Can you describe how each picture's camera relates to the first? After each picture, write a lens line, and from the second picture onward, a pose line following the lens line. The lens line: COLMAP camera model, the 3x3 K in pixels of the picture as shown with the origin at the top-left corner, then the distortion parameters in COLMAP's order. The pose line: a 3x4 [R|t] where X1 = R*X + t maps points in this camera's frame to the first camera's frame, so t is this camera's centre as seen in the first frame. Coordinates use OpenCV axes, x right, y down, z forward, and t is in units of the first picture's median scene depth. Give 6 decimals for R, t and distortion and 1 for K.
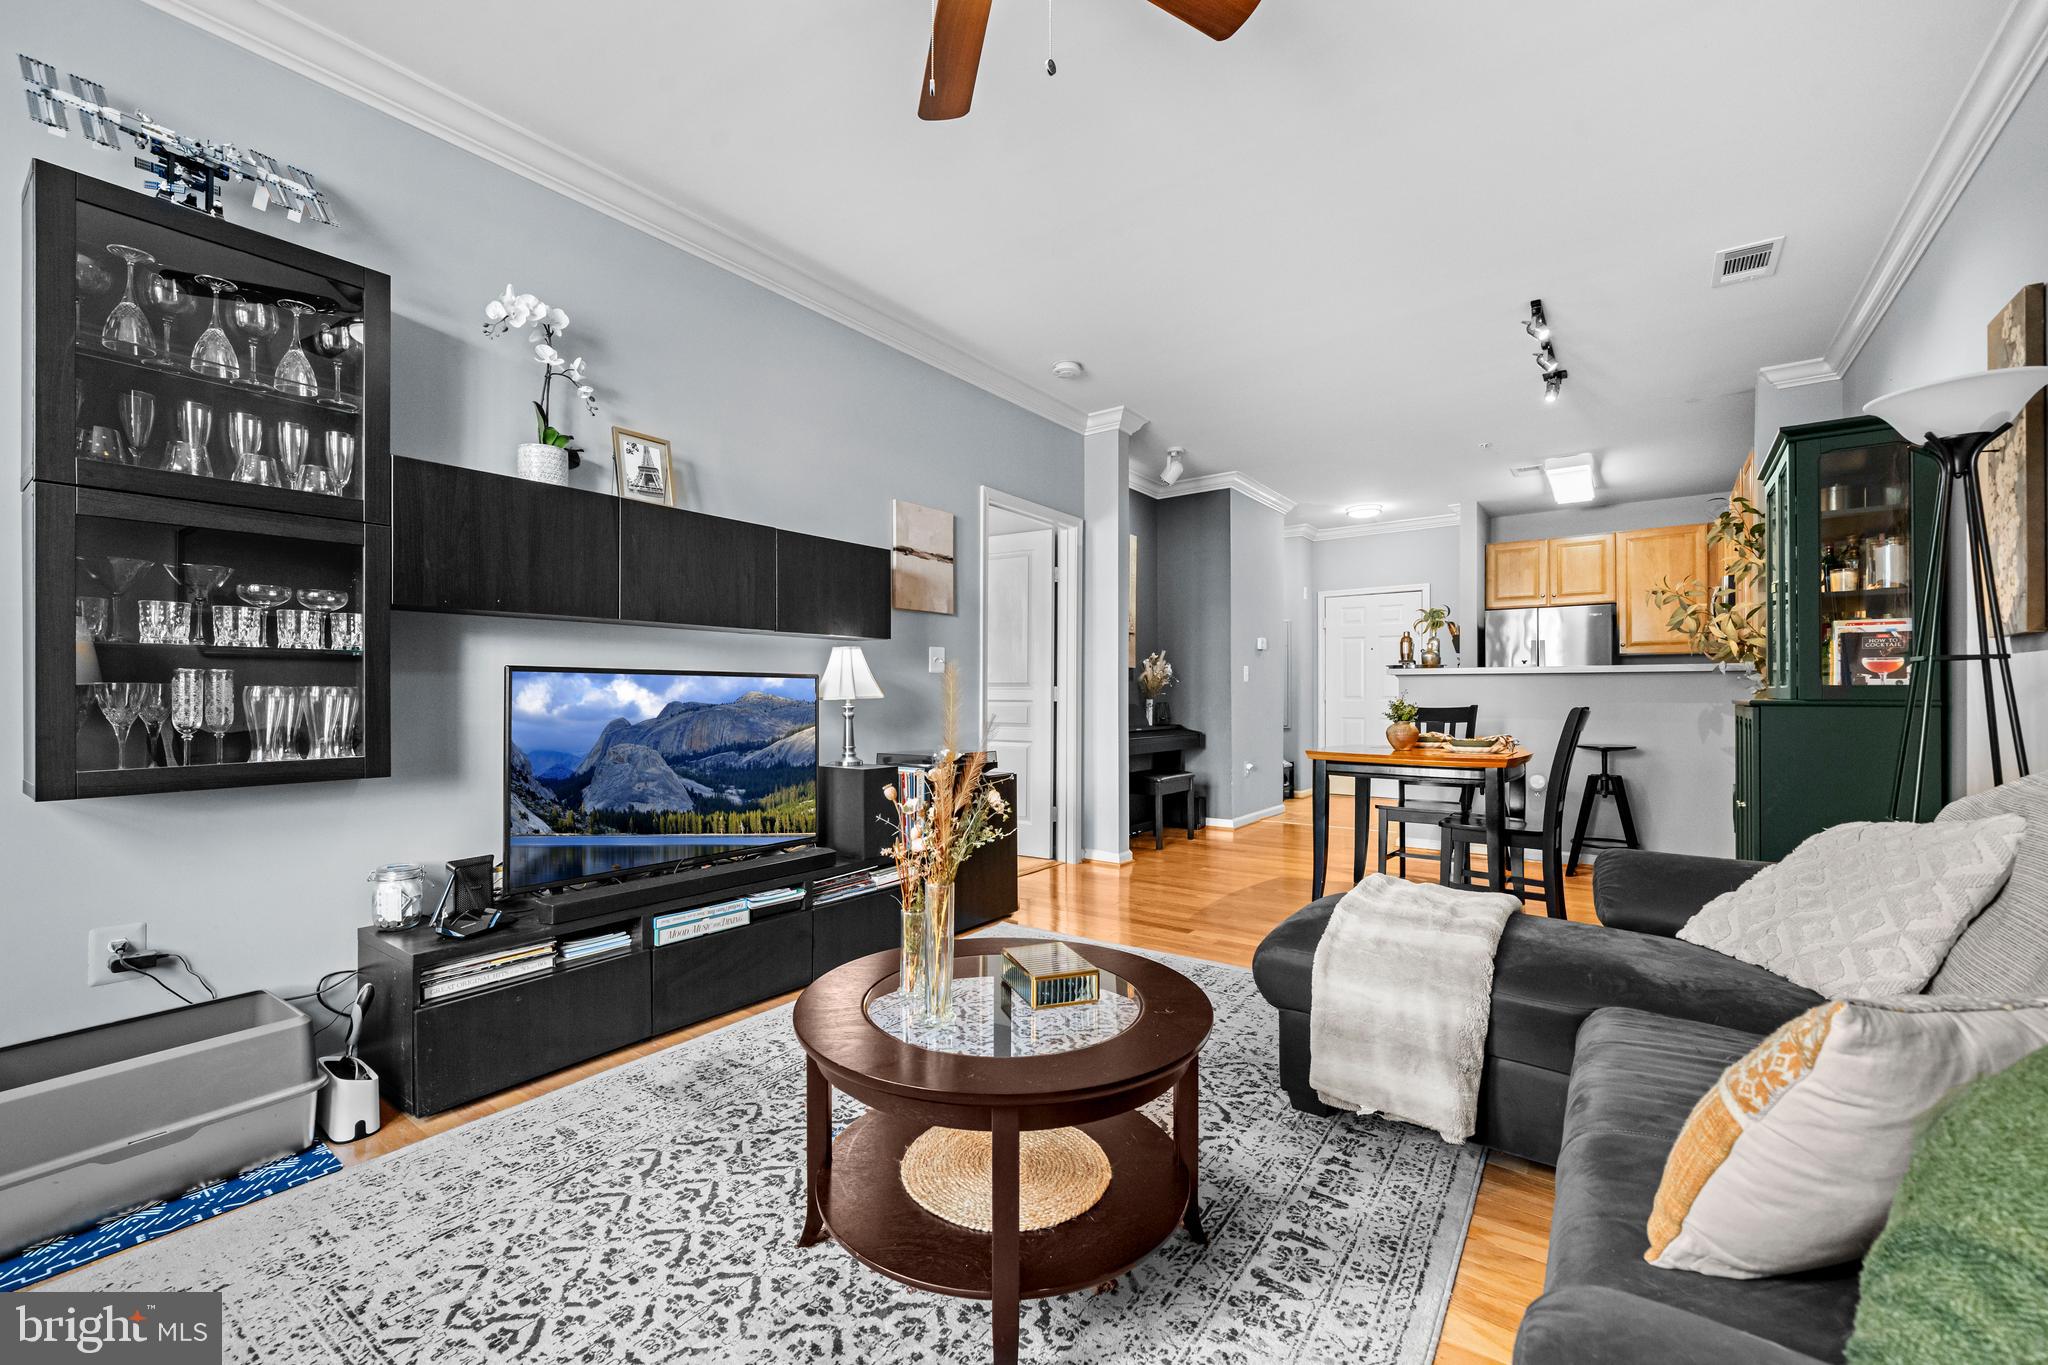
lens RADIAL K [[843.5, 0, 1010.9], [0, 843.5, 693.8], [0, 0, 1]] dist [-0.000543, -0.000022]
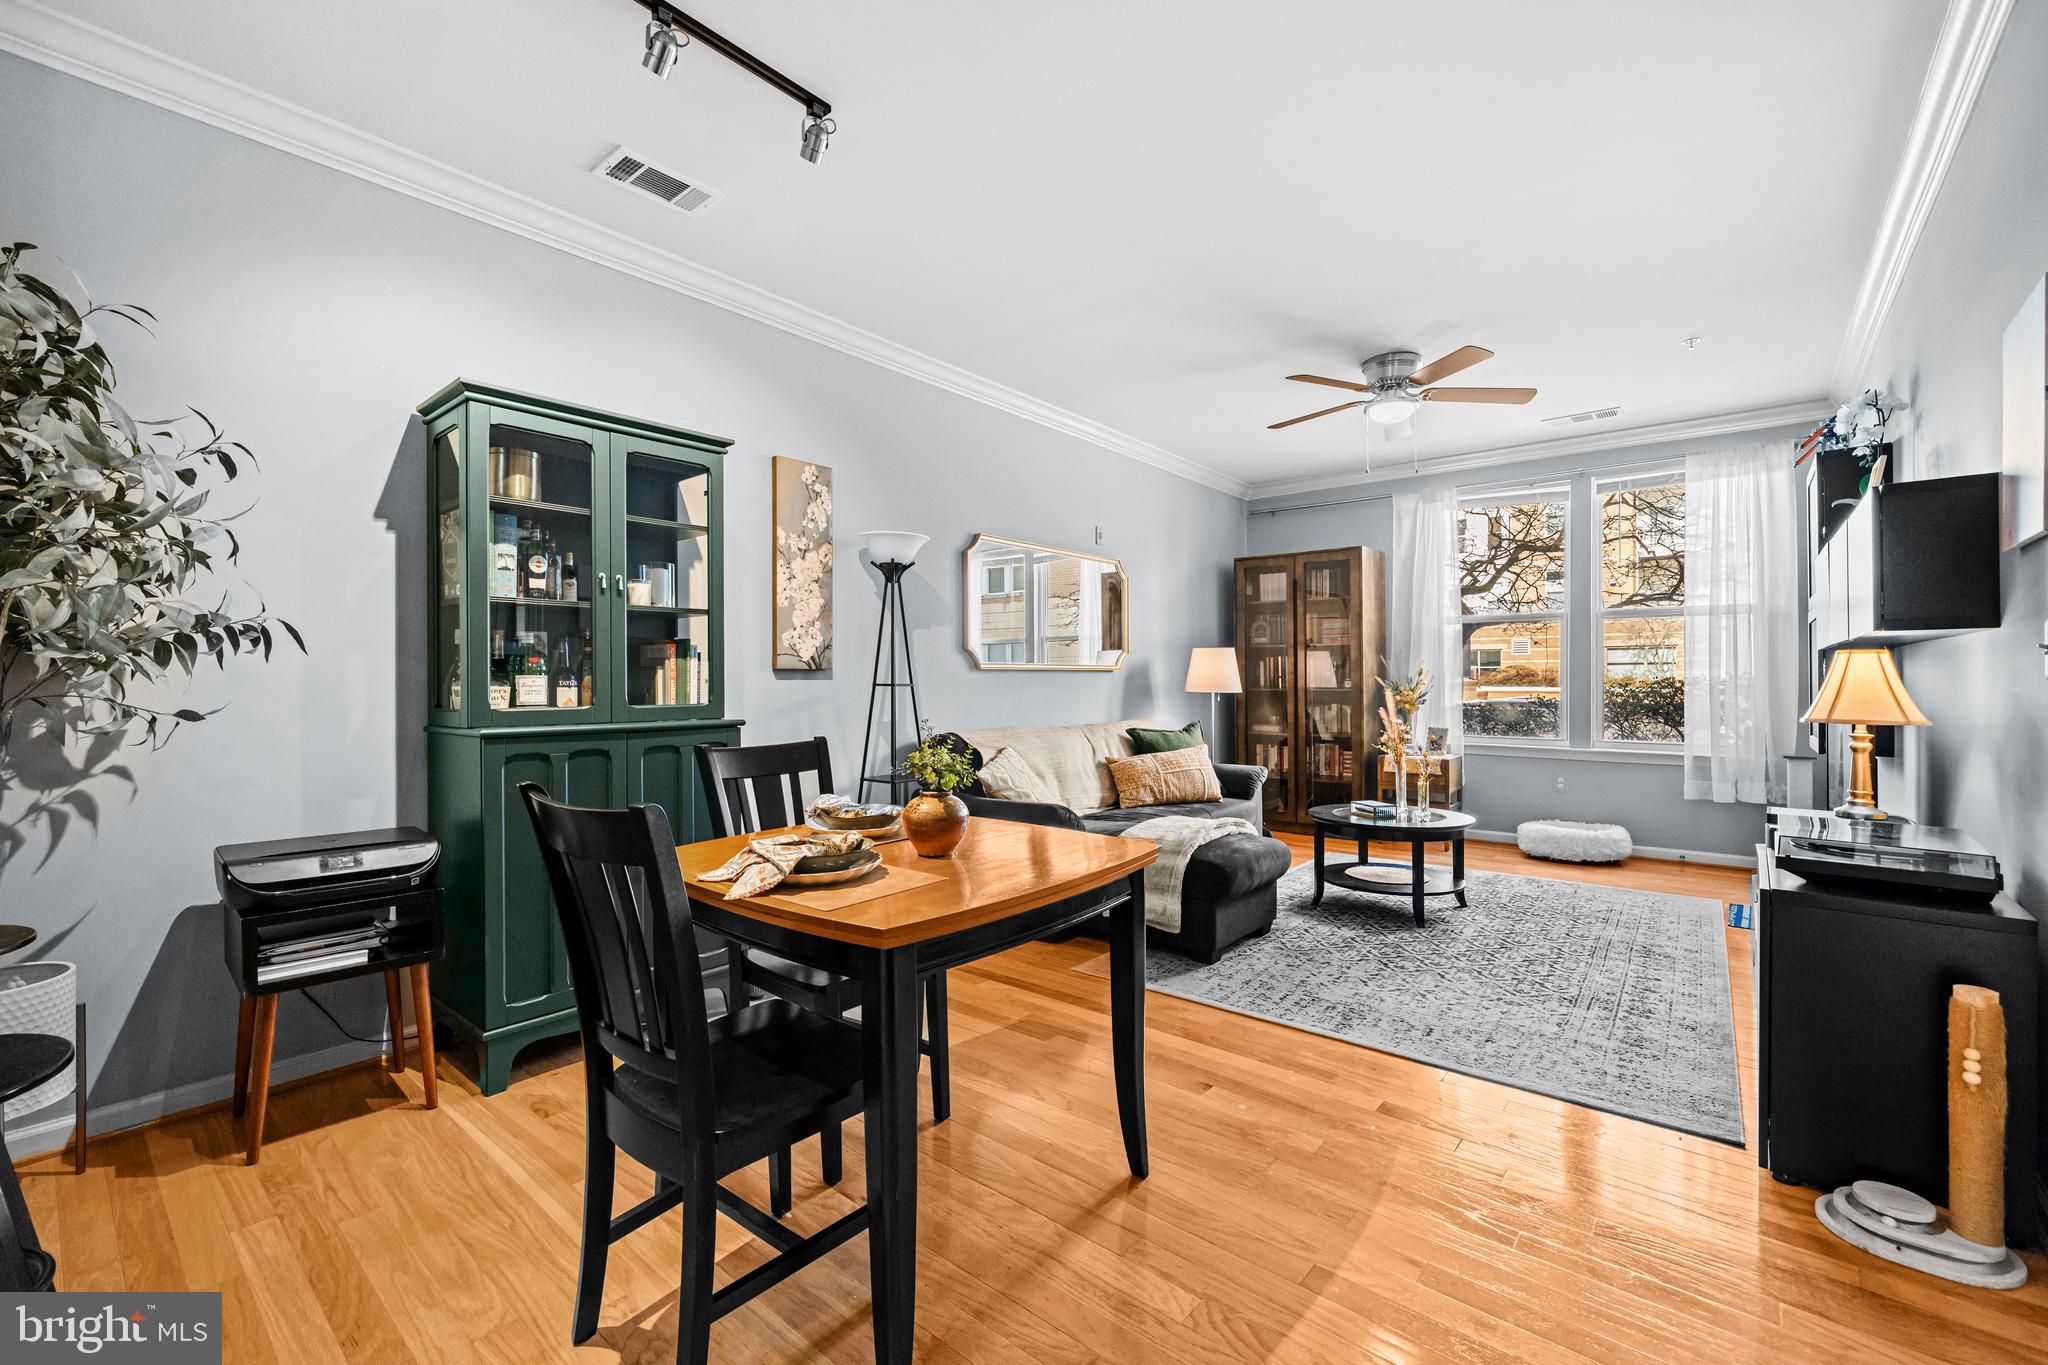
lens RADIAL K [[863.5, 0, 1005.6], [0, 863.5, 679.0], [0, 0, 1]] dist [-0.001228, -0.000248]
pose [[-0.998245, 0.002838, 0.059152, 0.752700], [0.002673, 0.999992, -0.002871, -0.048145], [-0.059160, -0.002708, -0.998245, 2.756116]]
